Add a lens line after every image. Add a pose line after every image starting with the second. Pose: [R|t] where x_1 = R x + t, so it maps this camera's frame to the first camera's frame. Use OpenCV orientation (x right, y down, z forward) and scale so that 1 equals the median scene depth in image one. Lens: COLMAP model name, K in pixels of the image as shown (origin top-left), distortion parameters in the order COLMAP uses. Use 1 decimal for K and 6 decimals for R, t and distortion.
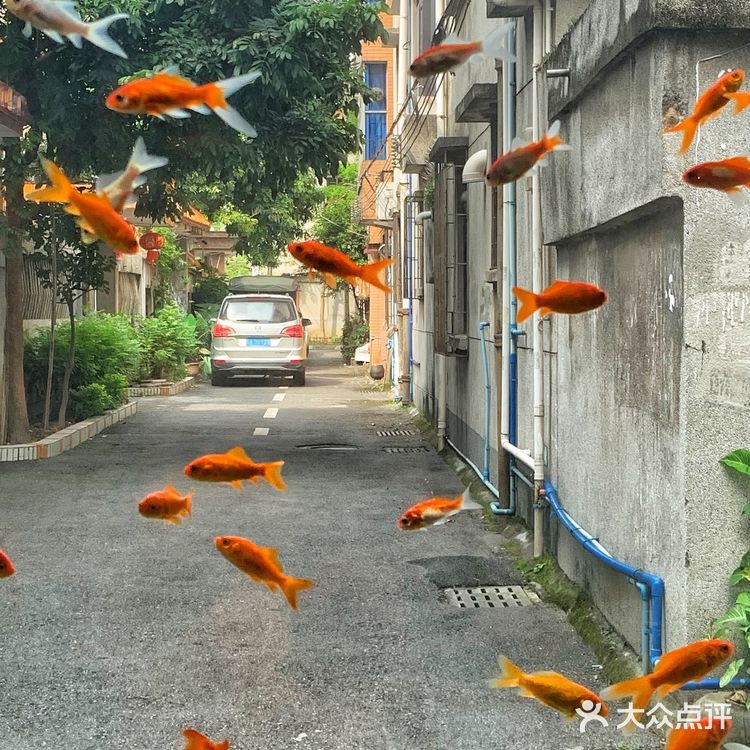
lens RADIAL K [[1547.7, 0, 368.3], [0, 1547.7, 319.6], [0, 0, 1]] dist [0.106644, 0.000000]
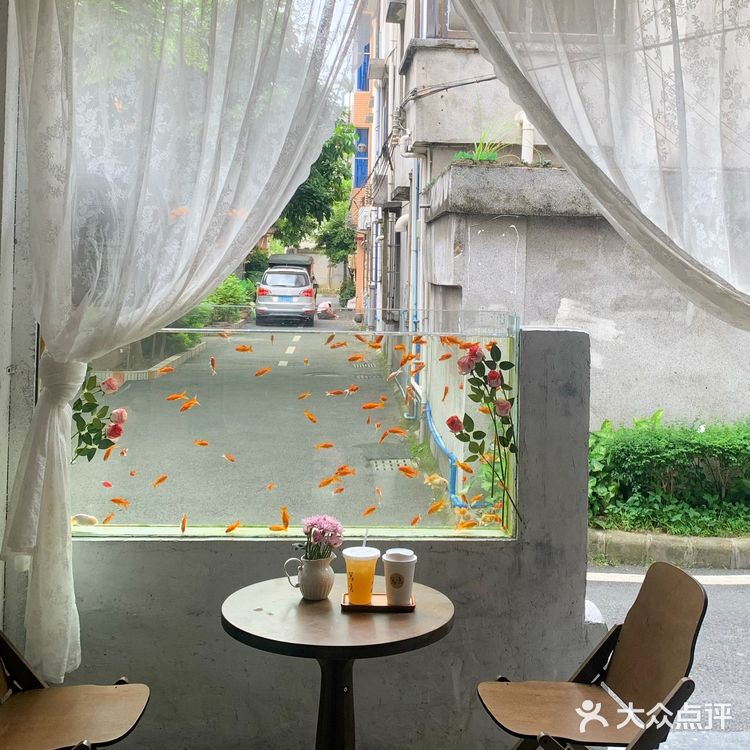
lens RADIAL K [[1010.0, 0, 384.2], [0, 1010.0, 235.4], [0, 0, 1]] dist [0.049498, 0.000000]
pose [[0.999467, 0.024116, 0.022026, 0.021601], [-0.023232, 0.998948, -0.039539, -0.035598], [-0.022956, 0.039007, 0.998975, -0.182860]]
